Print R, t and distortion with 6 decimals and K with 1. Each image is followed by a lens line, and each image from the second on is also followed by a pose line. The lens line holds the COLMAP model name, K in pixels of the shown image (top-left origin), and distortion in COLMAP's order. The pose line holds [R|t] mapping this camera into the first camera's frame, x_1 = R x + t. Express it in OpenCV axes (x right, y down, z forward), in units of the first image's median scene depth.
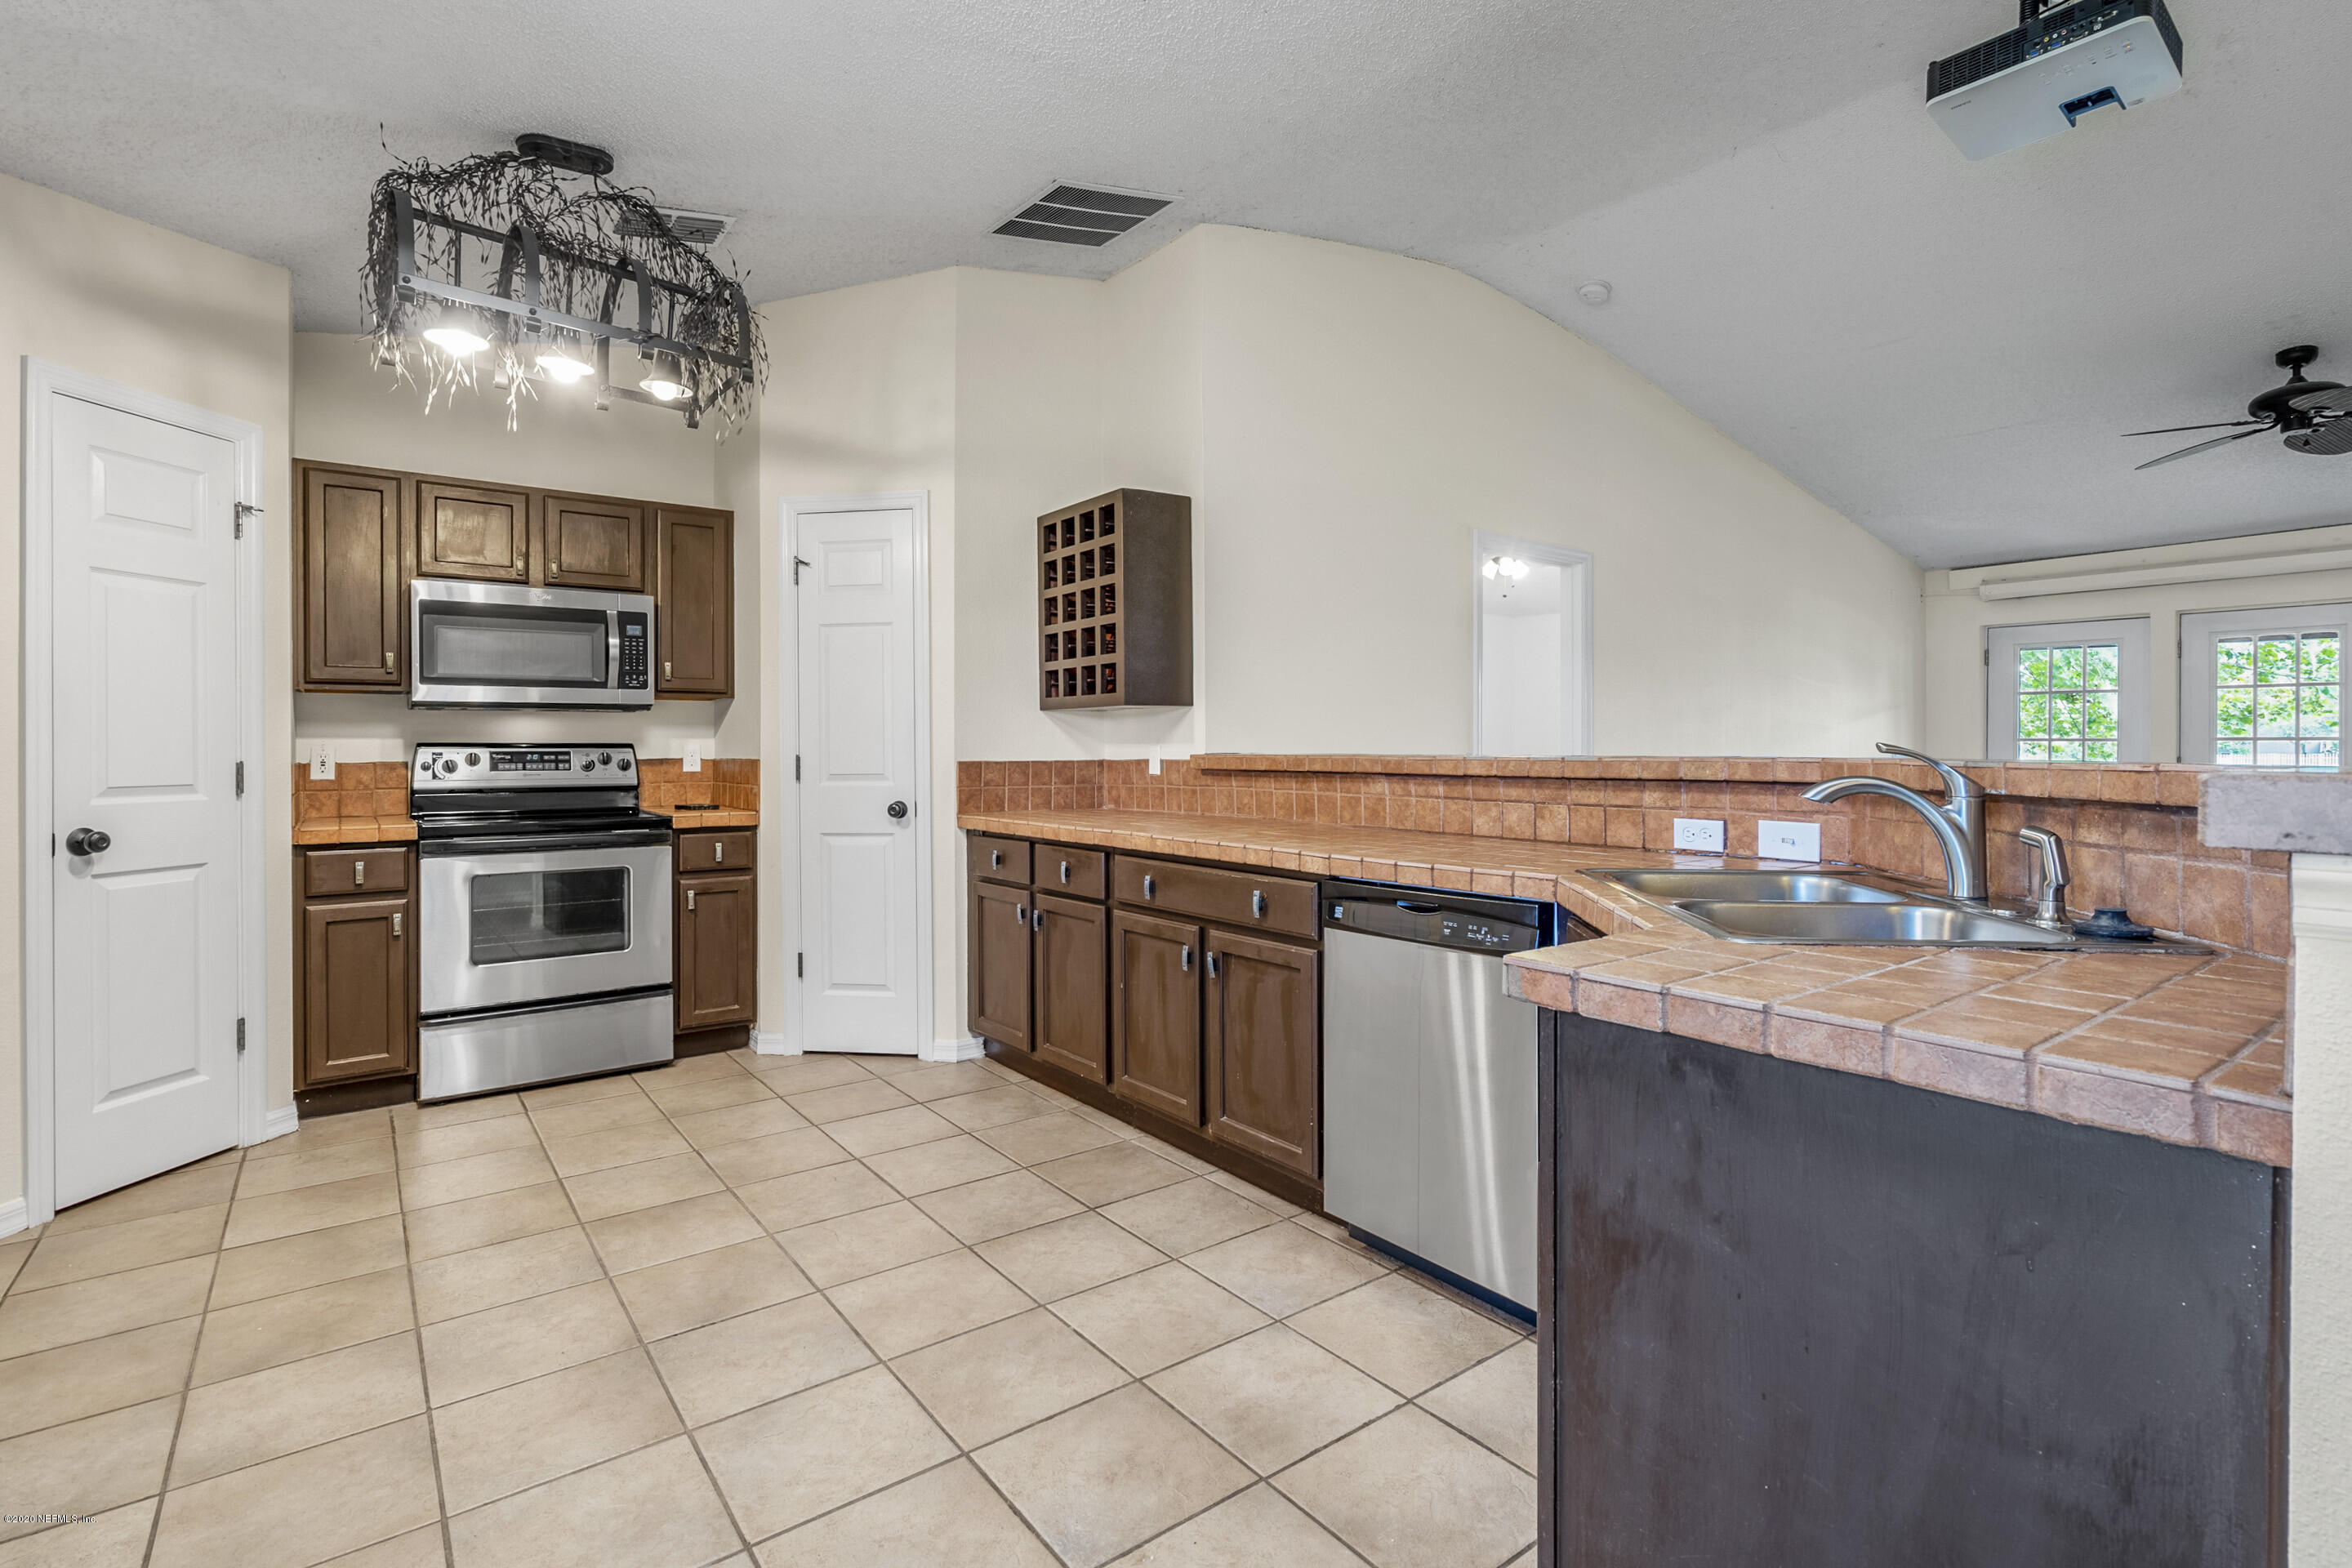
lens RADIAL K [[1083.2, 0, 1192.5], [0, 1083.2, 737.4], [0, 0, 1]] dist [0.001557, 0.000359]
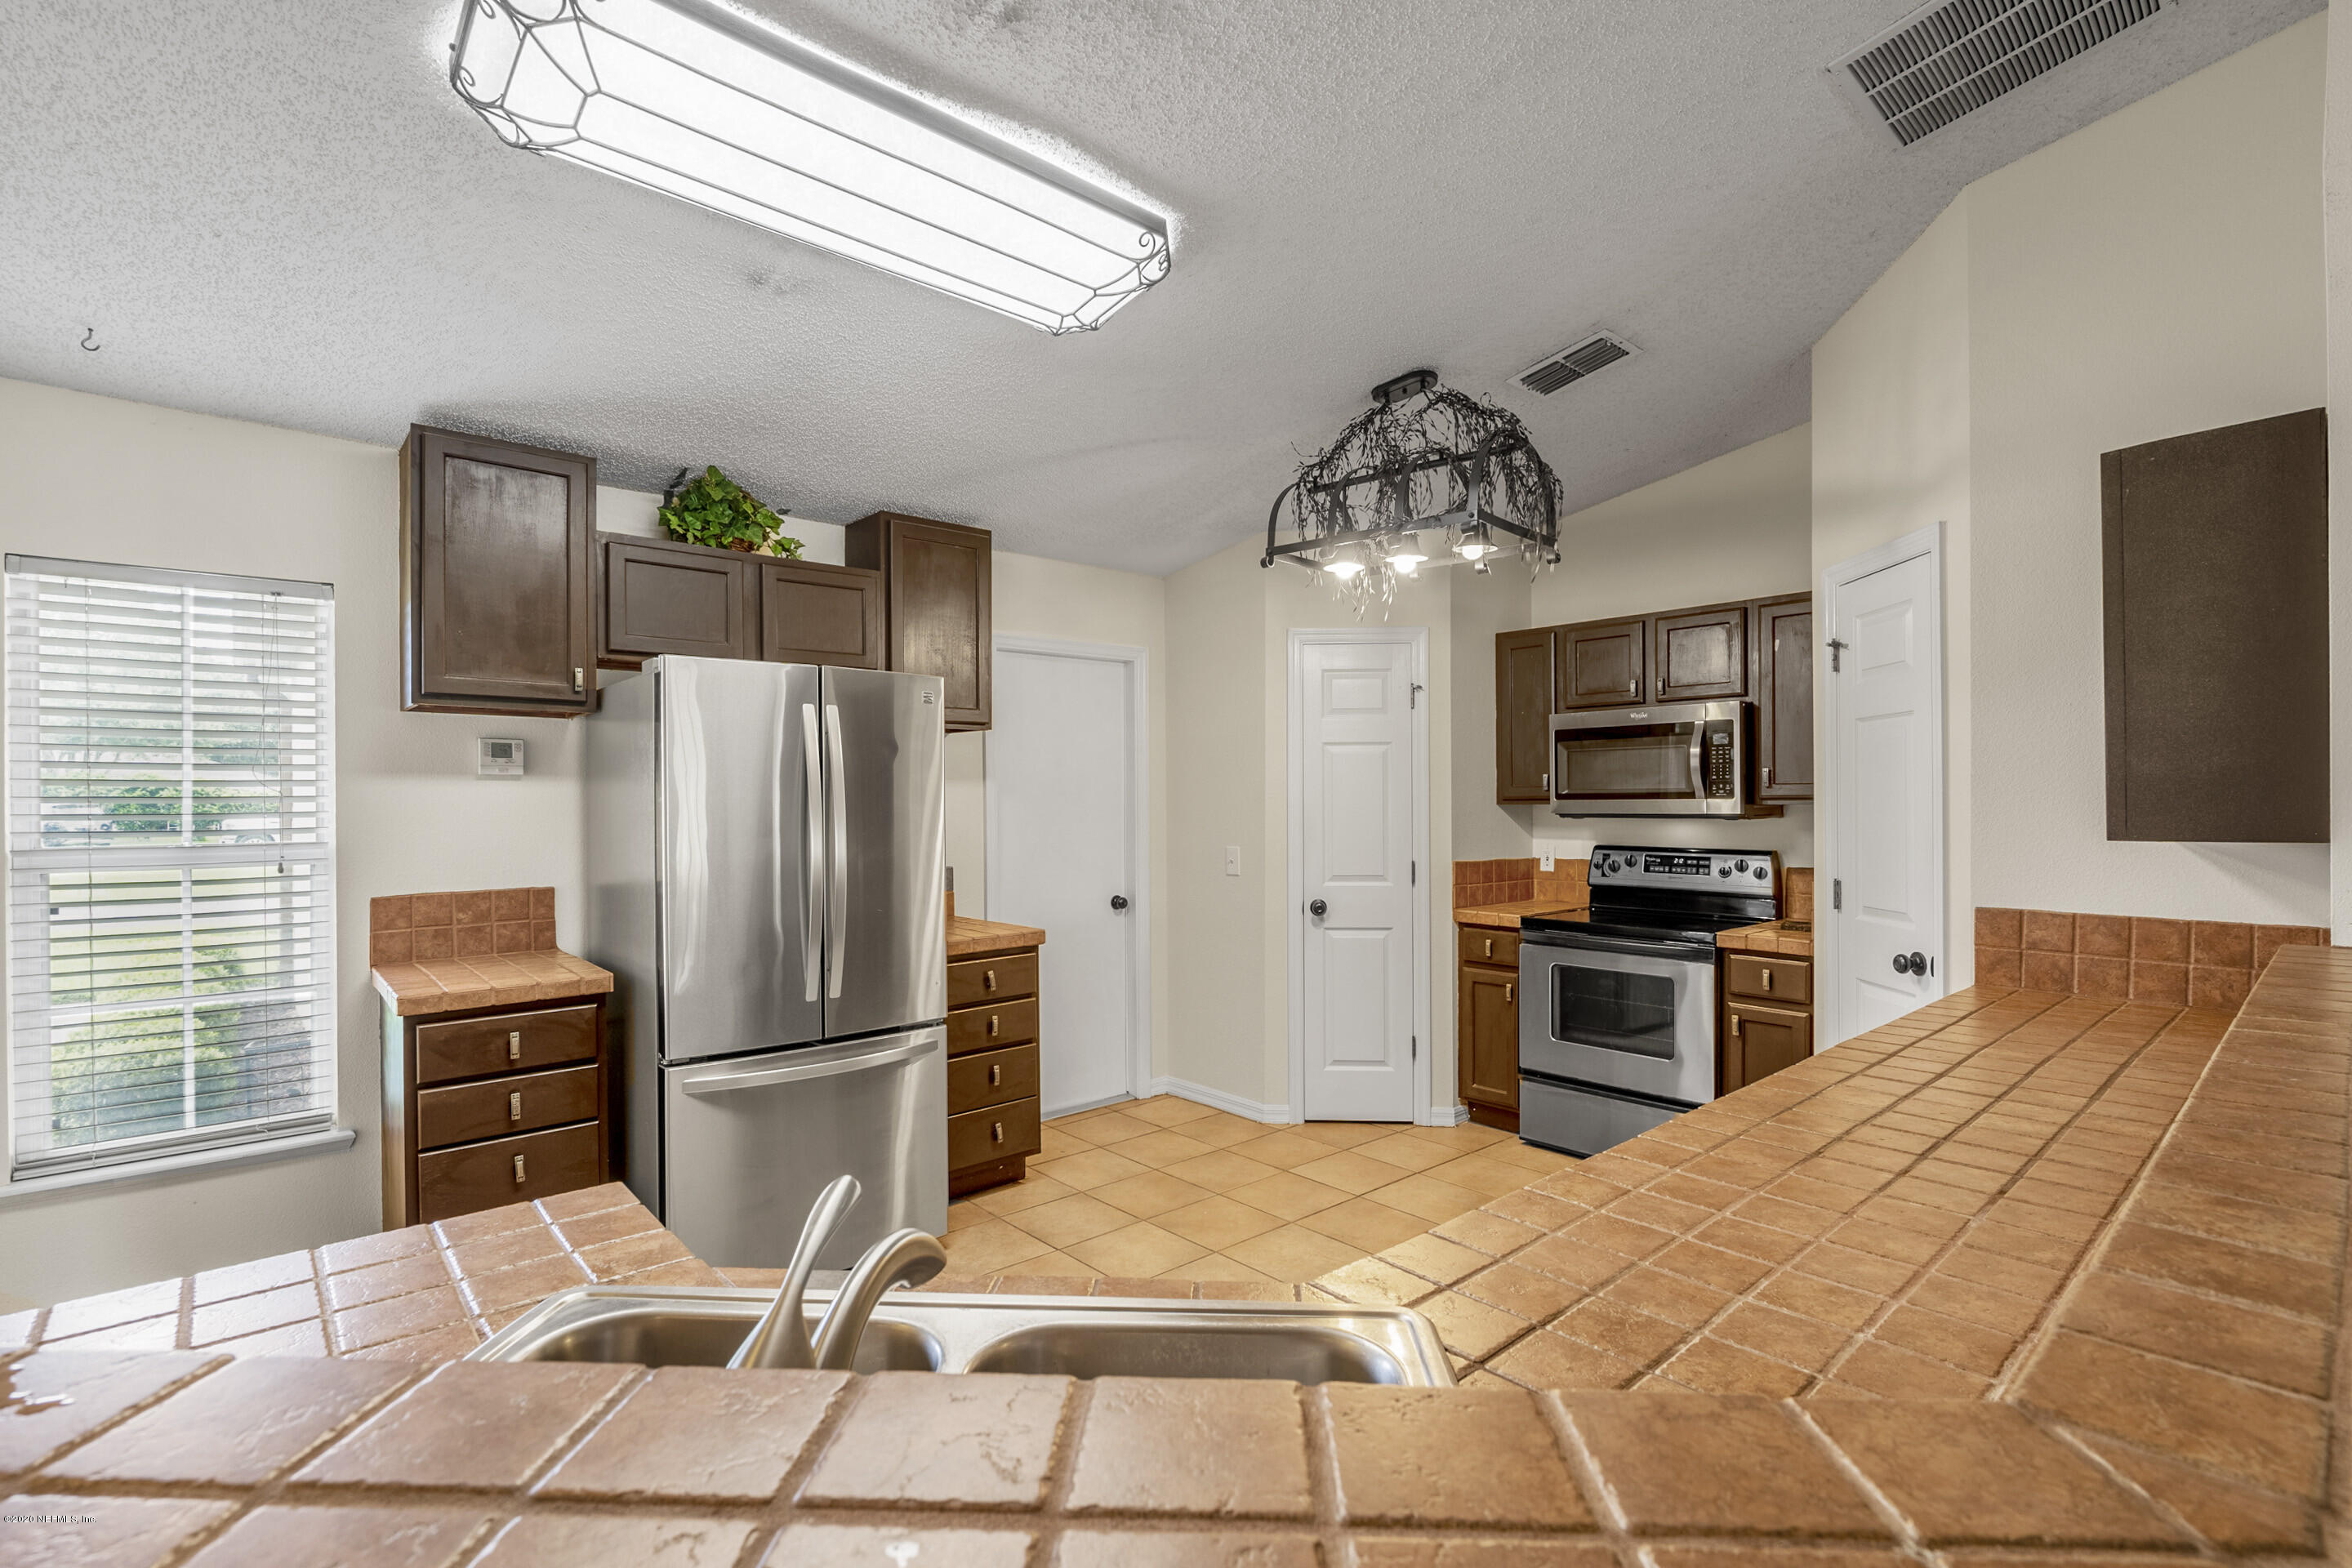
lens RADIAL K [[1083.2, 0, 1182.6], [0, 1083.2, 801.0], [0, 0, 1]] dist [0.001557, 0.000359]
pose [[0.079880, 0.006693, -0.996782, 0.439832], [0.012417, 0.999893, 0.007709, -0.058463], [0.996727, -0.012993, 0.079788, 0.454883]]
